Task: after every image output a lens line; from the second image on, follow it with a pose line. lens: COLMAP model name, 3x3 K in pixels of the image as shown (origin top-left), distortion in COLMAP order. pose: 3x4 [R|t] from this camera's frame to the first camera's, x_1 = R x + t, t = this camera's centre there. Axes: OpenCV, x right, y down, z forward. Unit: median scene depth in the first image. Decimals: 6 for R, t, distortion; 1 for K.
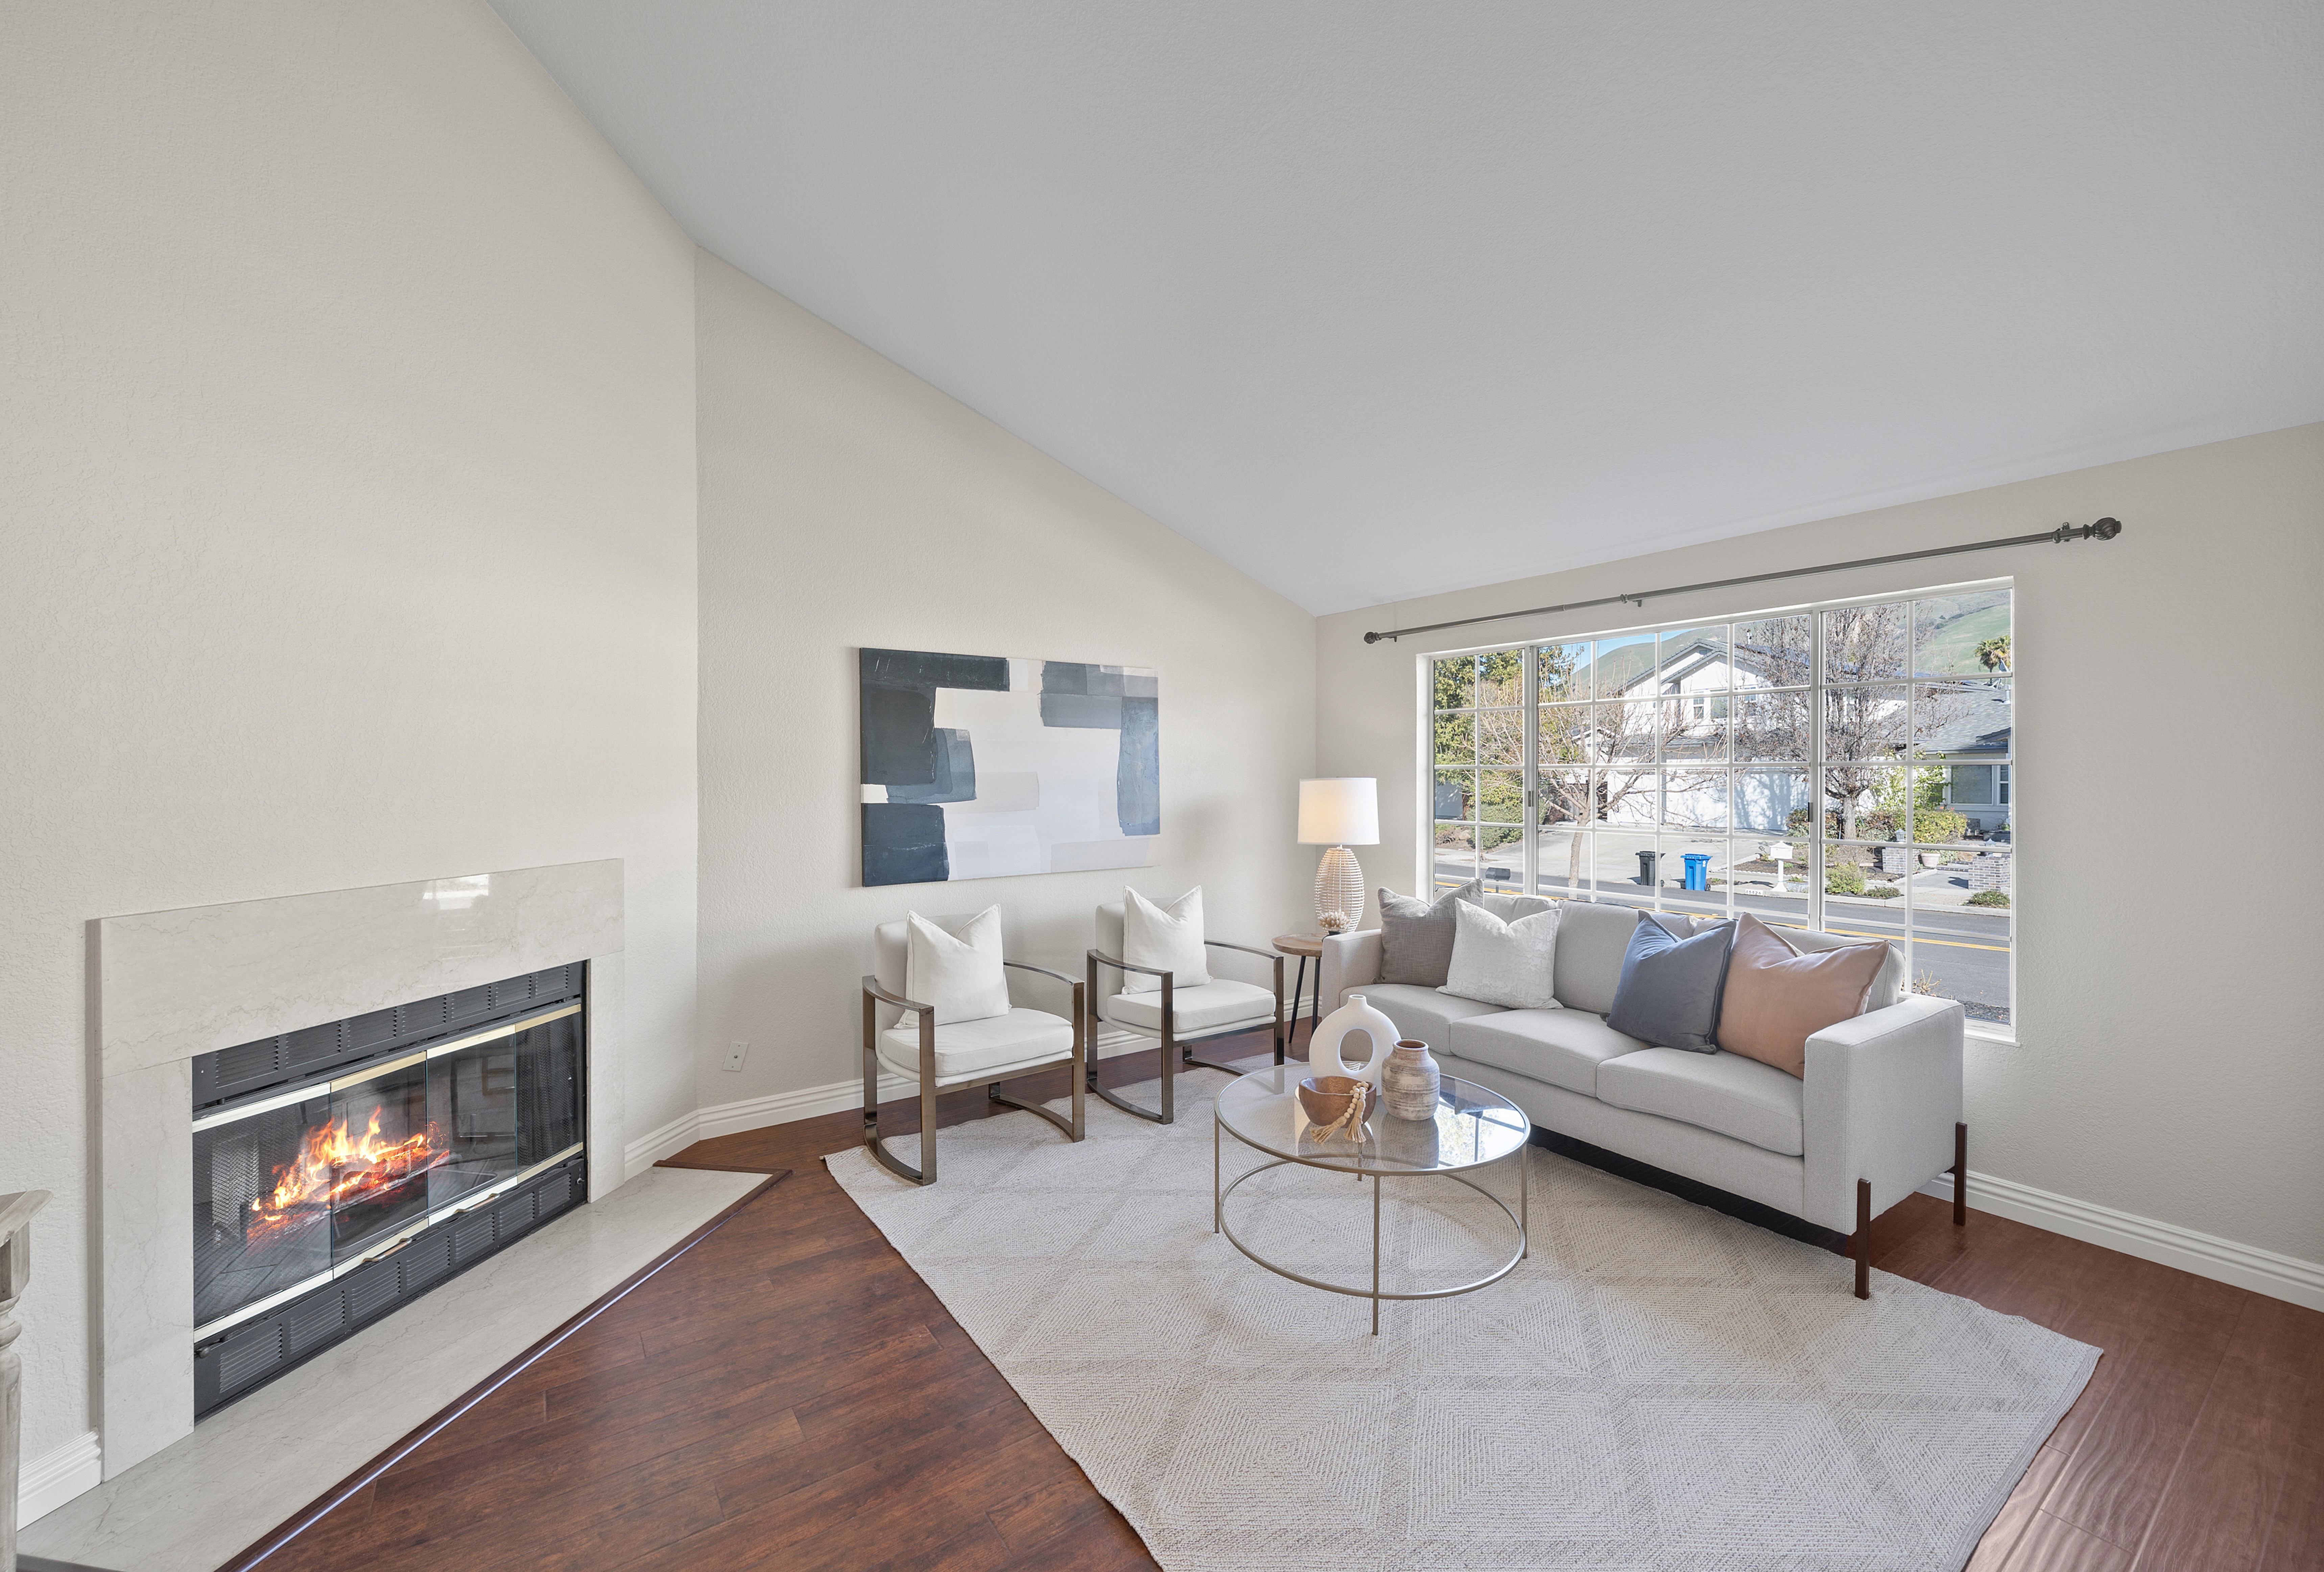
lens RADIAL K [[943.4, 0, 1163.6], [0, 943.4, 784.3], [0, 0, 1]] dist [0.001796, -0.000333]
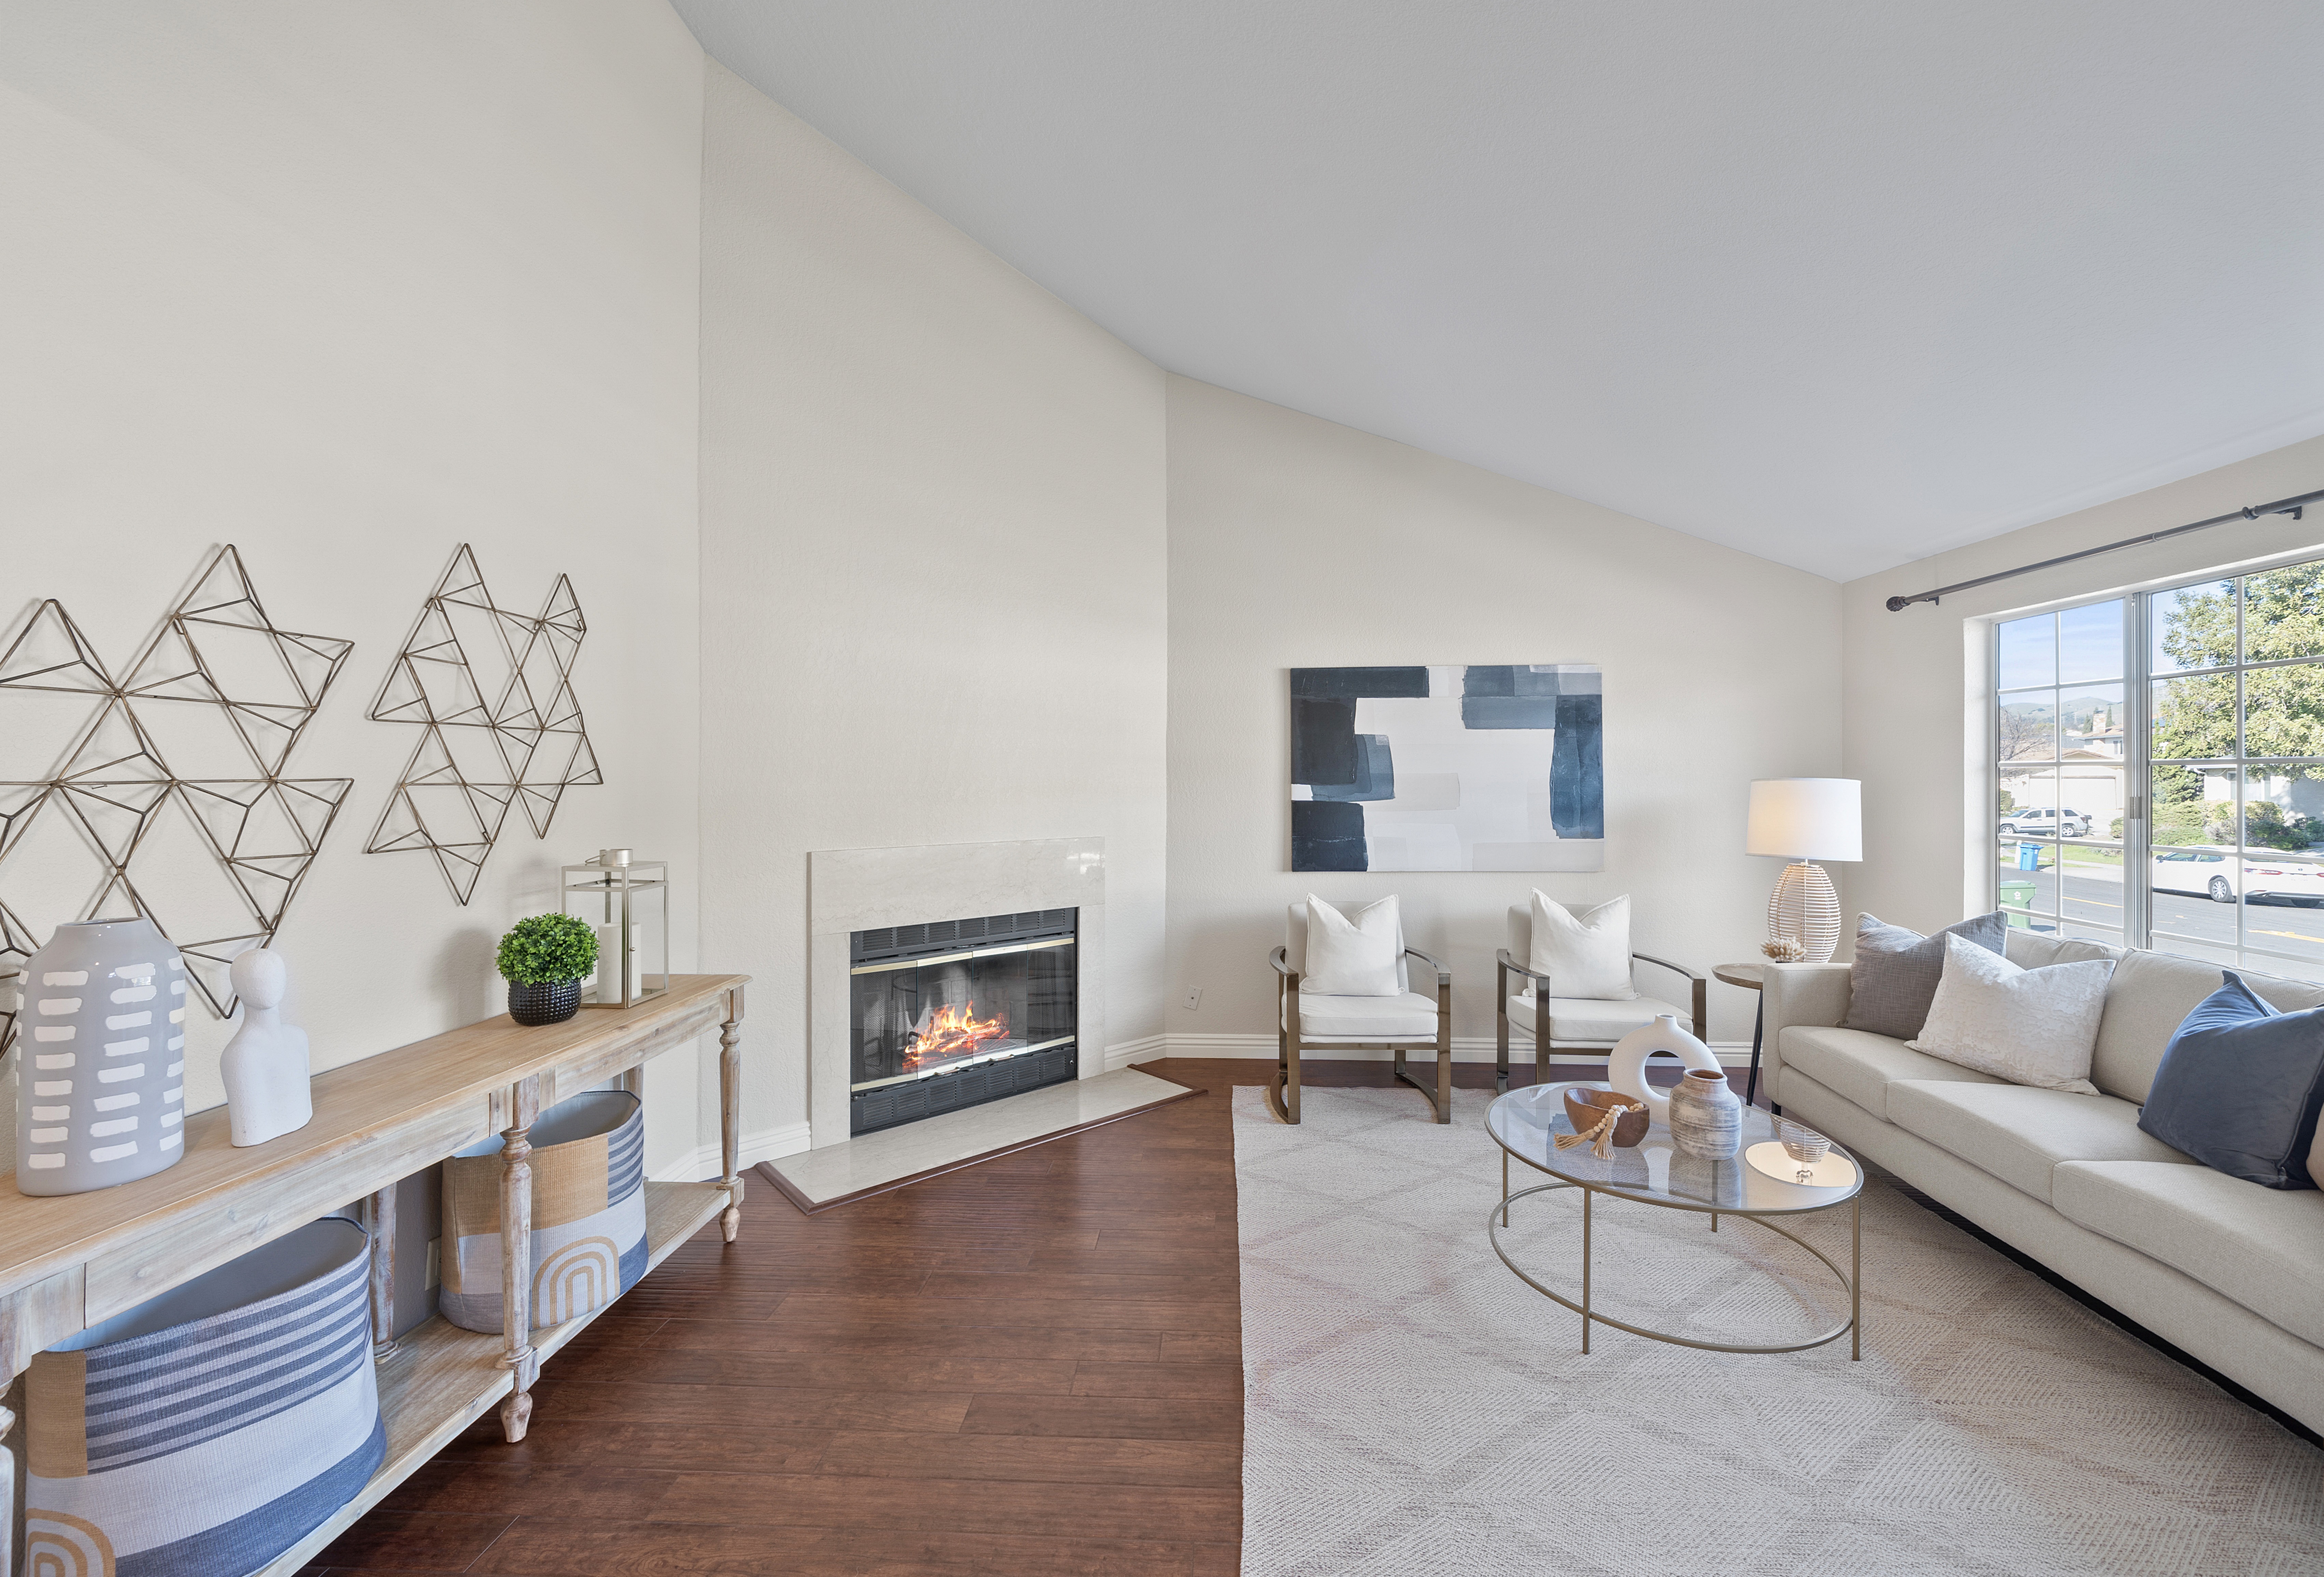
lens RADIAL K [[944.2, 0, 1164.8], [0, 944.2, 782.1], [0, 0, 1]] dist [0.000407, 0.000164]
pose [[0.777713, 0.000992, -0.628619, 0.319477], [-0.005557, 0.999971, -0.005297, 0.004678], [0.628595, 0.007613, 0.777695, -0.014932]]
